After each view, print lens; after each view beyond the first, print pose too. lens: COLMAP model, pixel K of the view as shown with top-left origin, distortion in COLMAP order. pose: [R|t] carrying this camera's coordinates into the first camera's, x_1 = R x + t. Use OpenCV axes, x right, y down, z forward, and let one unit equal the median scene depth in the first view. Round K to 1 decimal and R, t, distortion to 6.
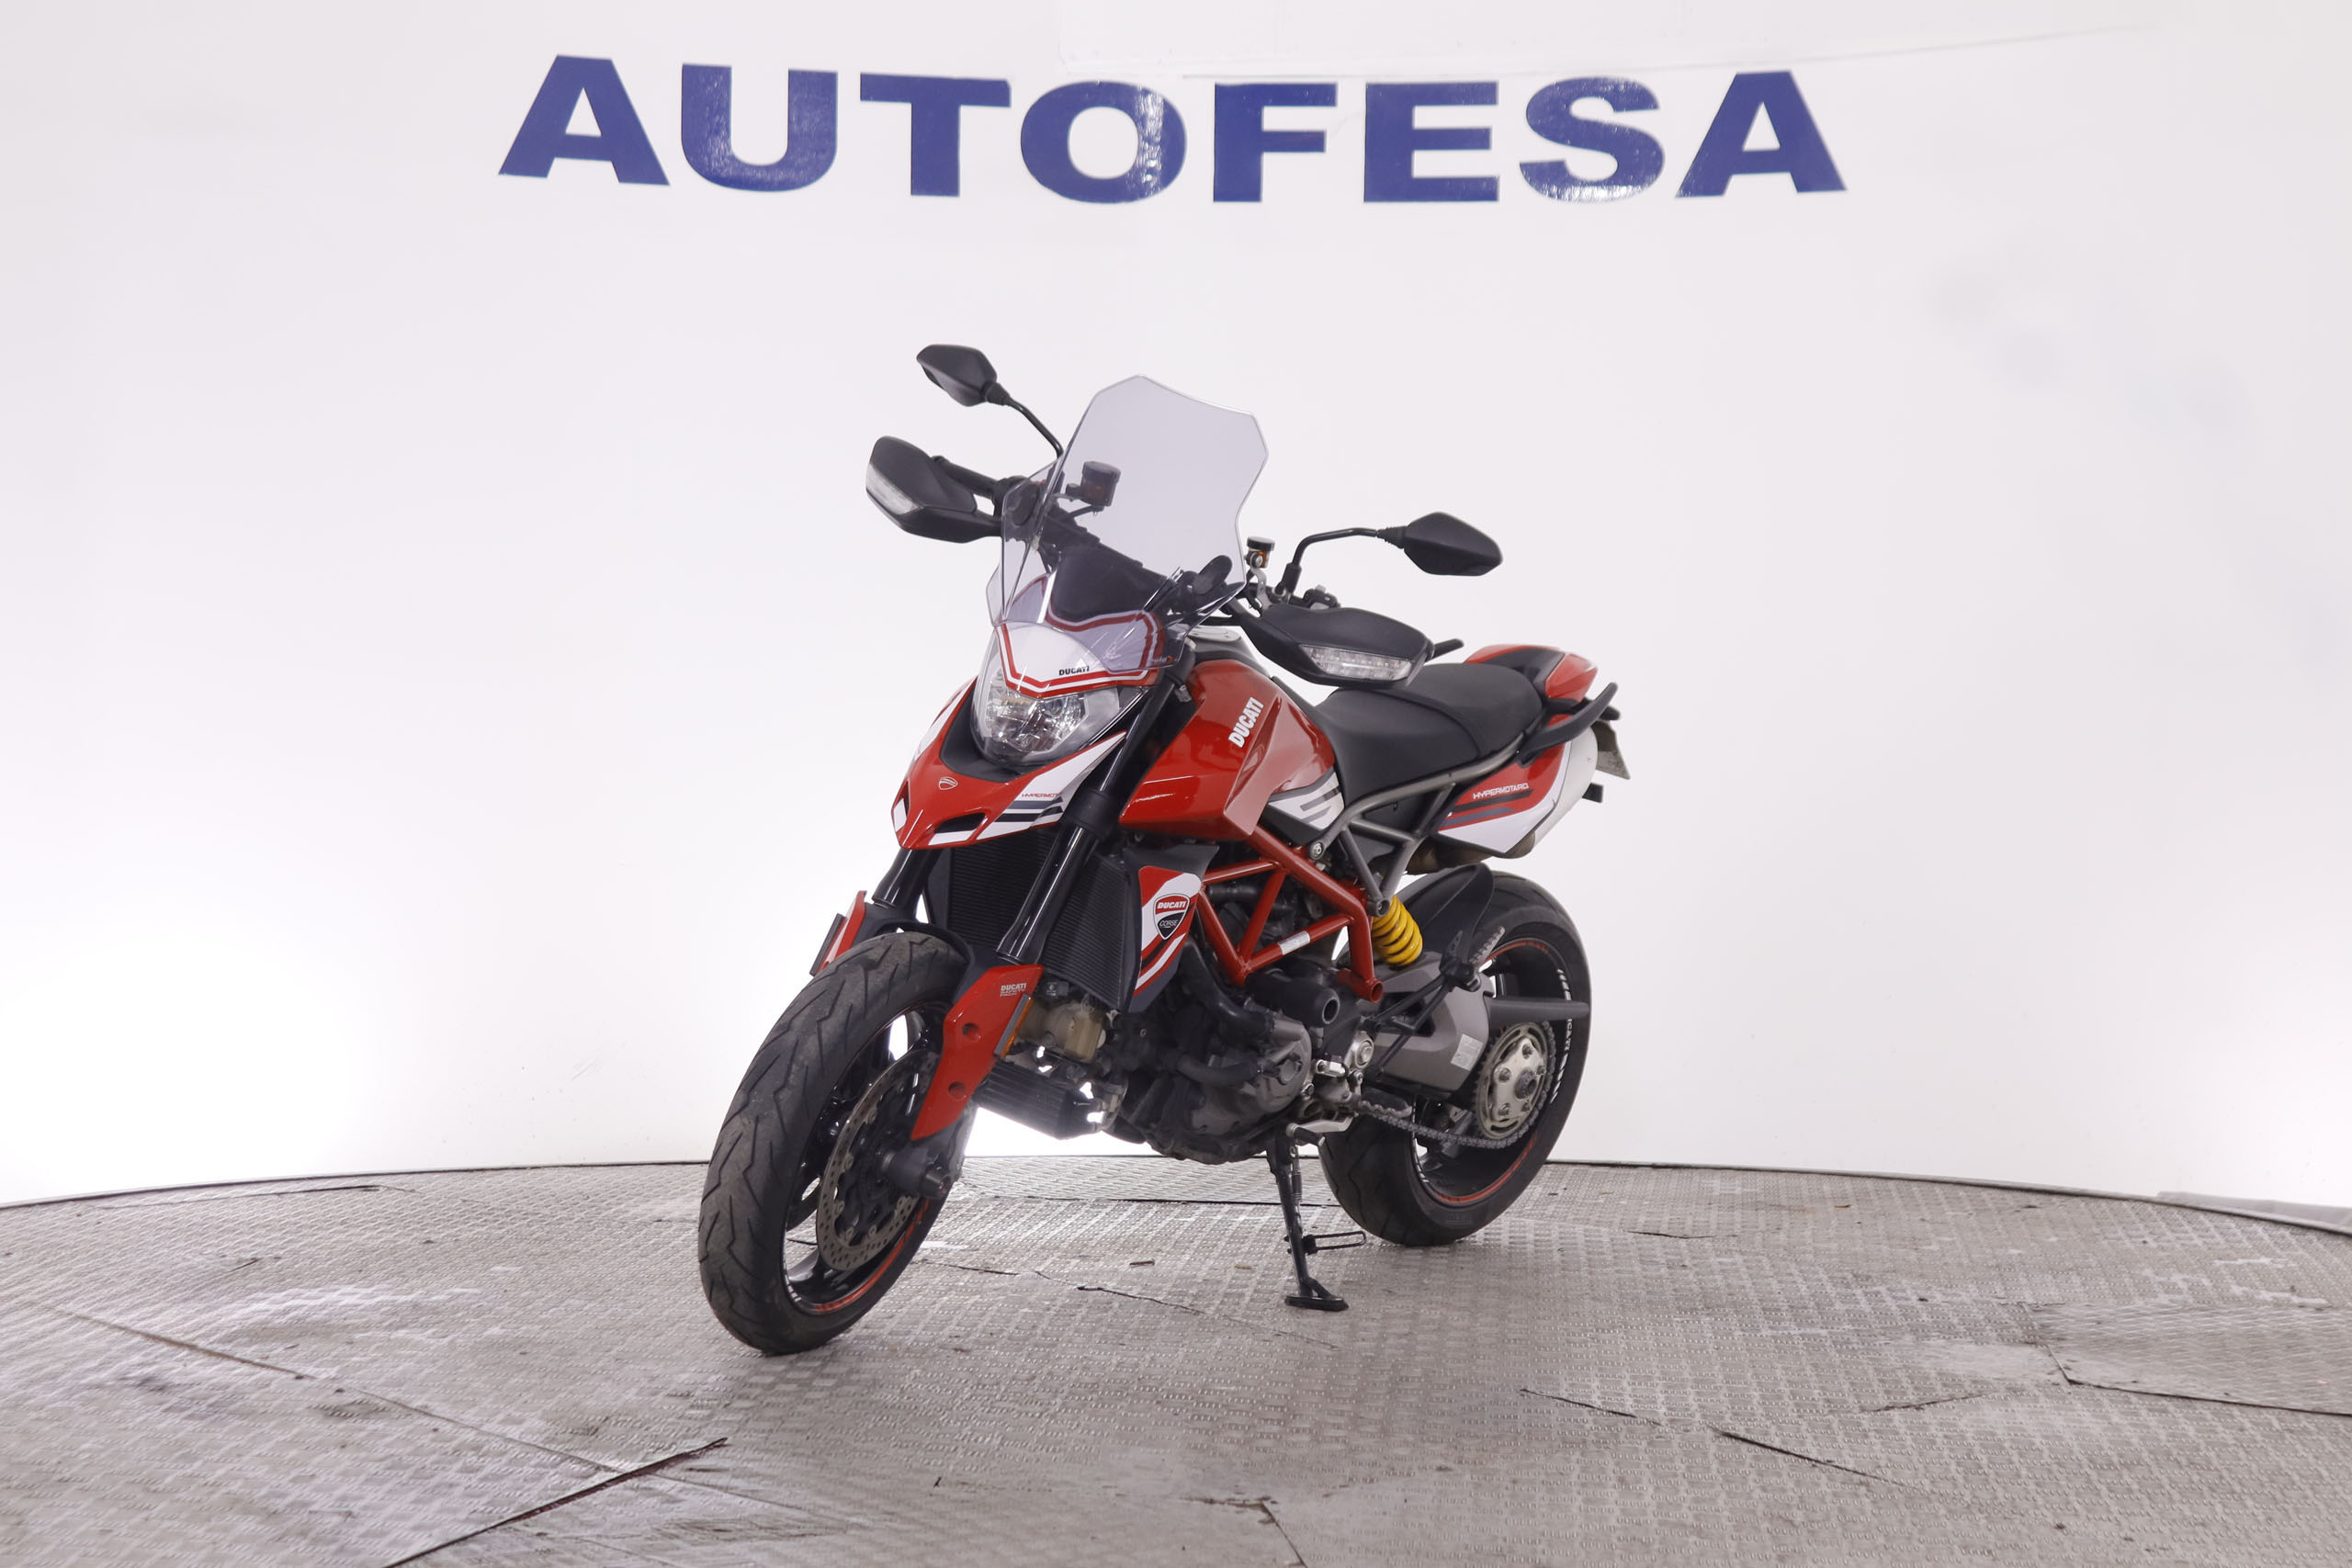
lens RADIAL K [[4306.9, 0, 1180.8], [0, 4306.9, 738.9], [0, 0, 1]] dist [-0.071094, 0.048132]
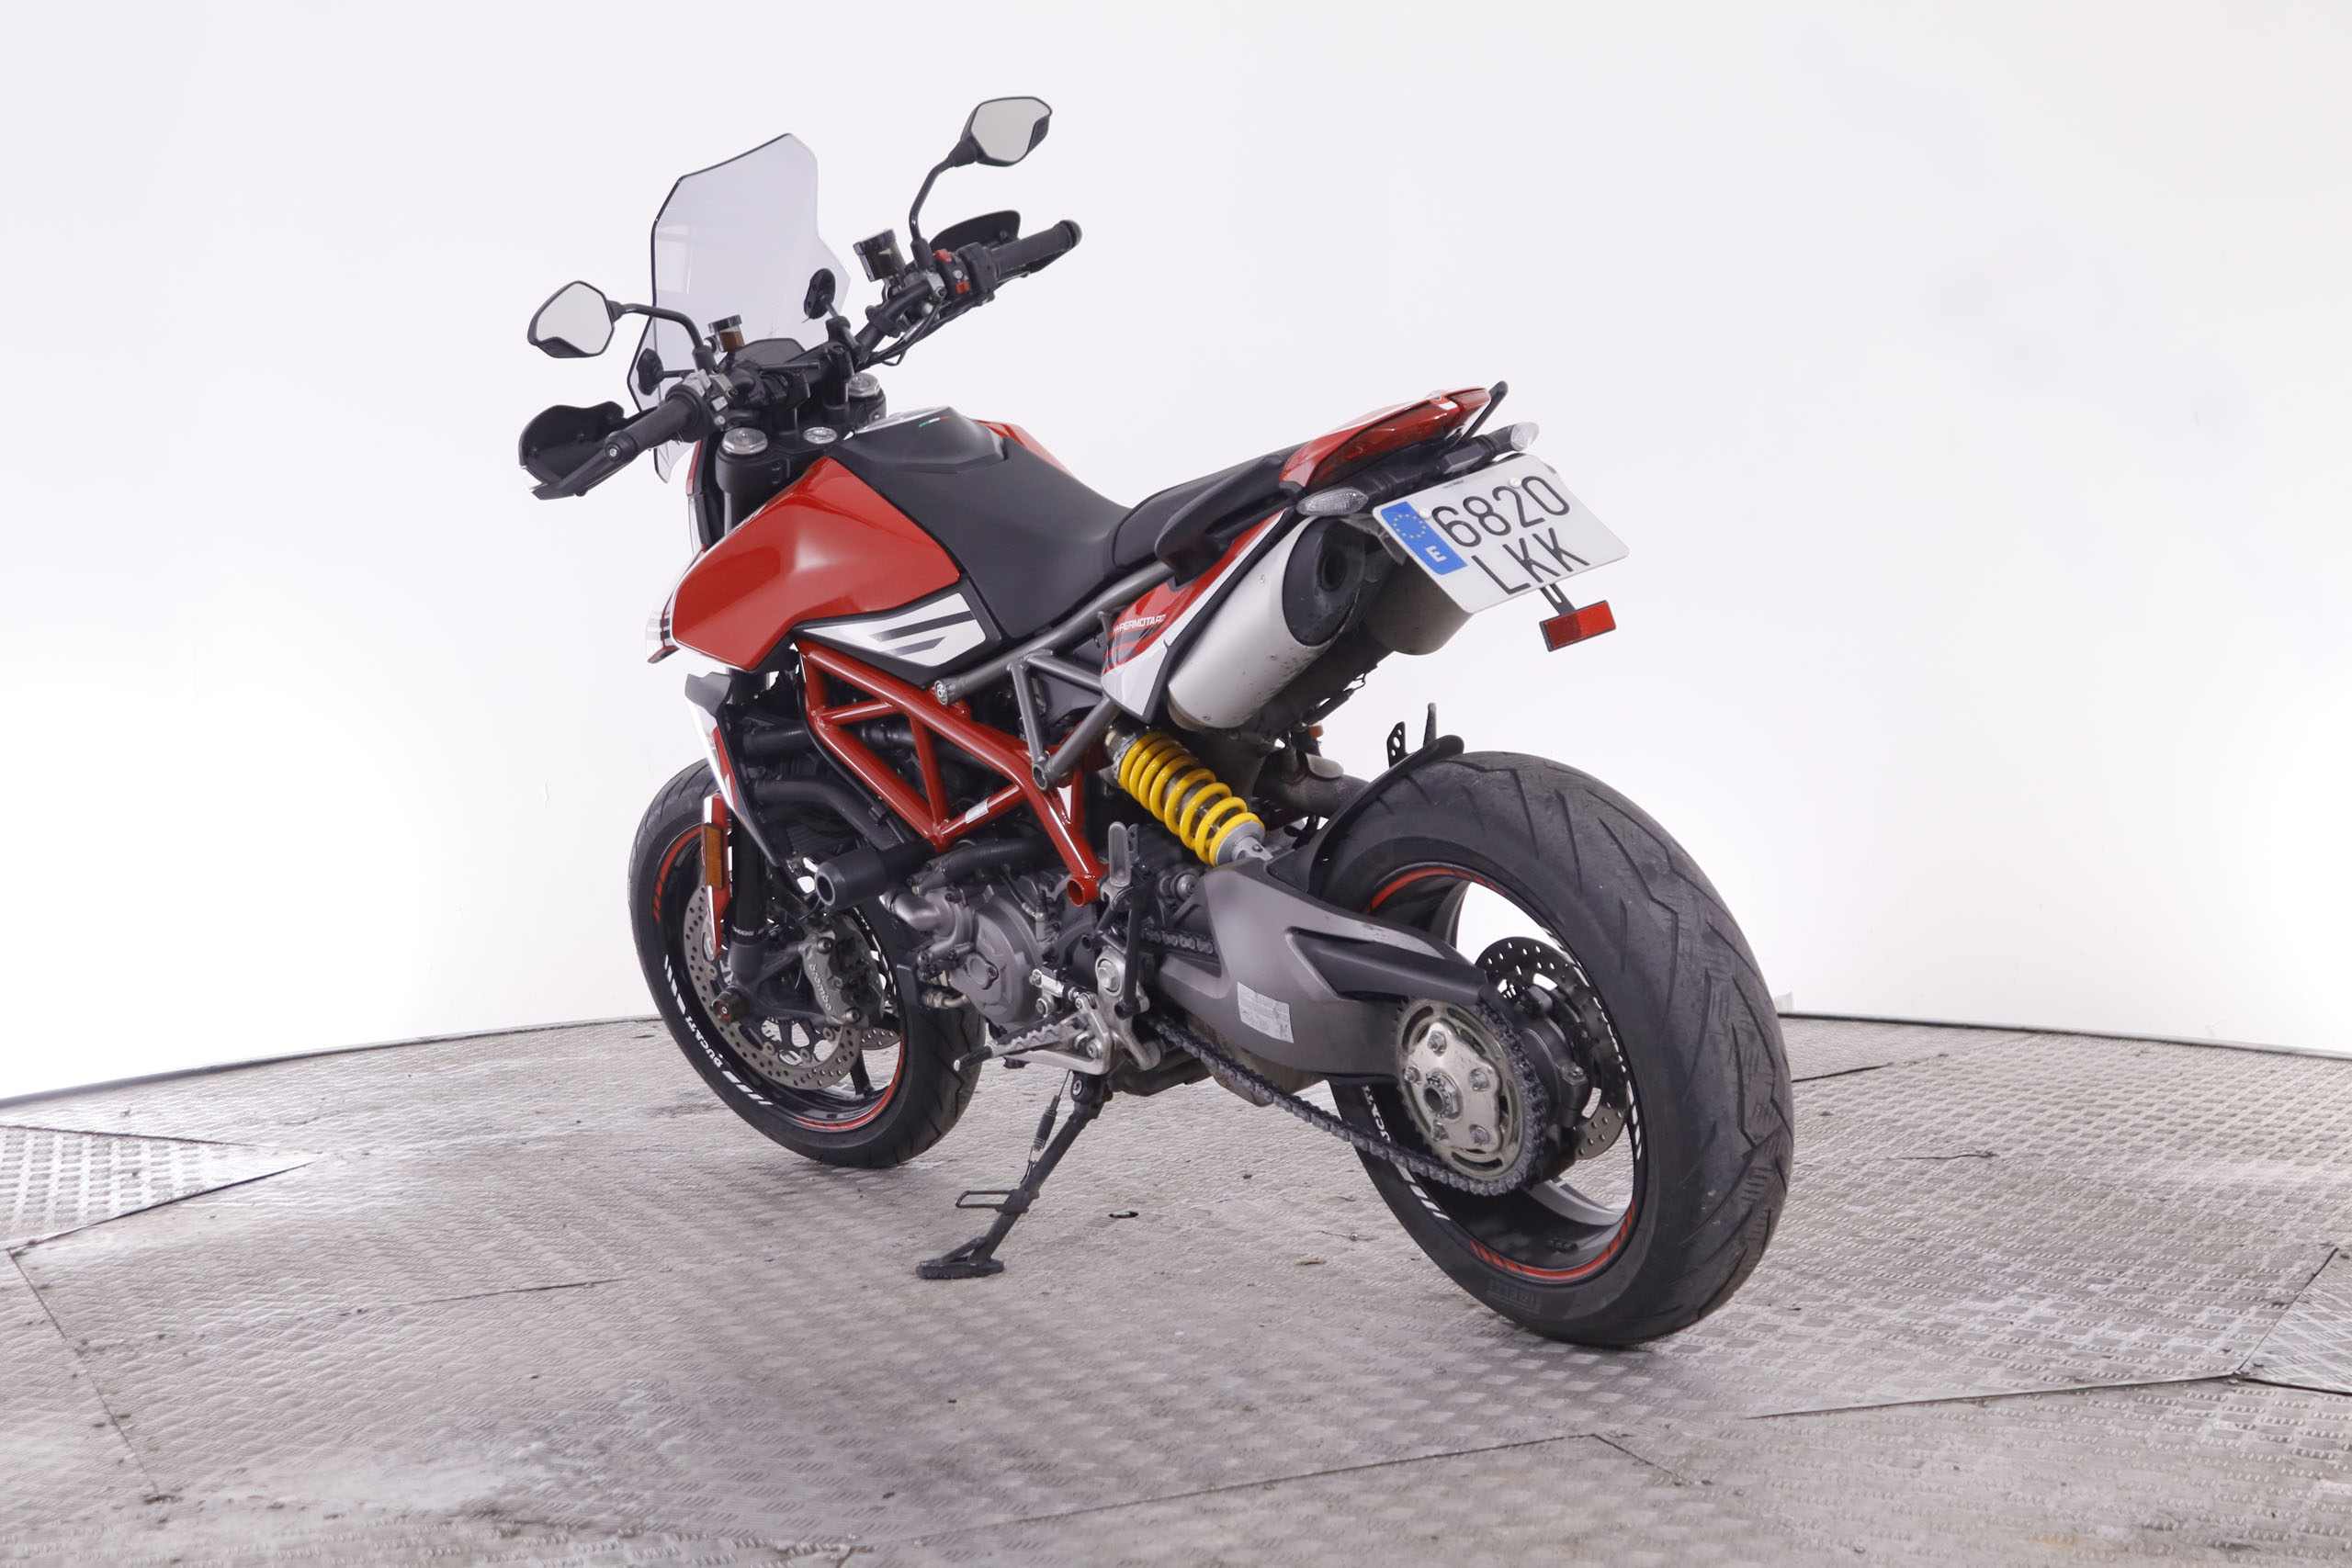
lens RADIAL K [[4306.9, 0, 1180.8], [0, 4306.9, 738.9], [0, 0, 1]] dist [-0.071094, 0.048132]
pose [[-0.286211, 0.050172, -0.956852, 0.712246], [0.012790, 0.998739, 0.048543, -0.002834], [0.958081, 0.001655, -0.286492, 1.177621]]
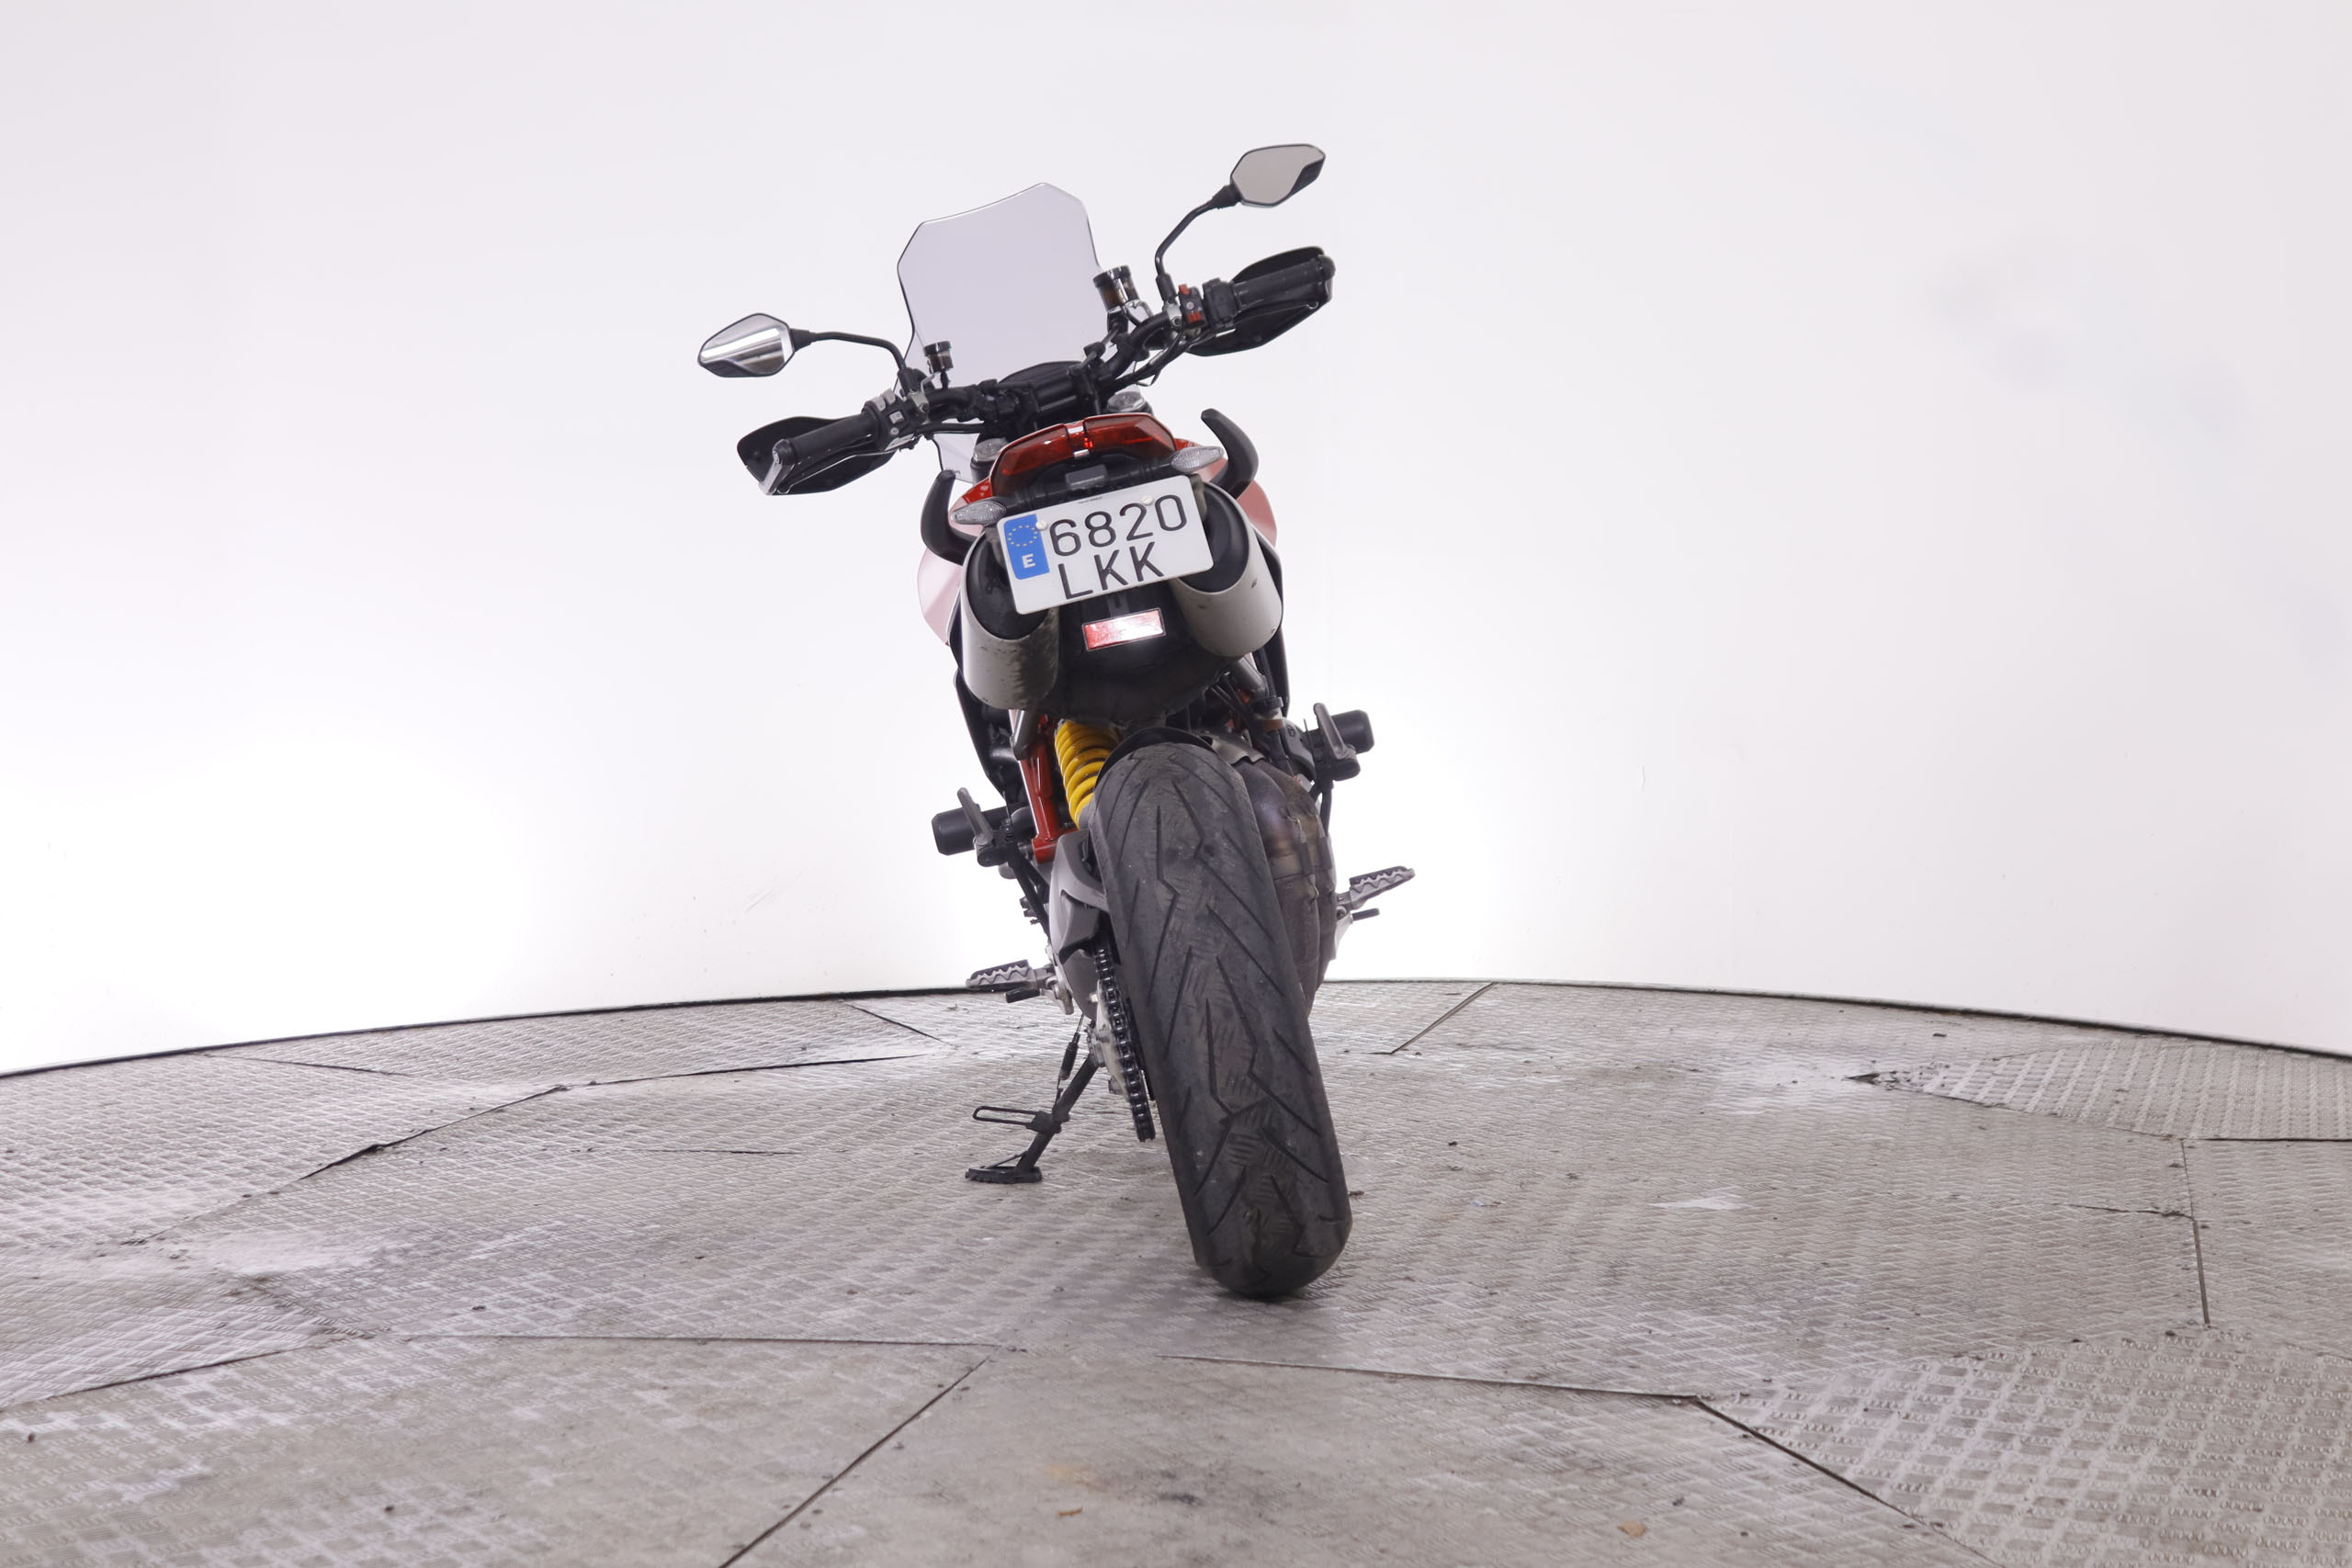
lens RADIAL K [[4306.9, 0, 1180.8], [0, 4306.9, 738.9], [0, 0, 1]] dist [-0.071094, 0.048132]
pose [[-0.775395, 0.020256, -0.631152, 0.528615], [-0.016037, 0.998531, 0.051749, -0.006708], [0.631273, 0.050248, -0.773931, 1.596685]]
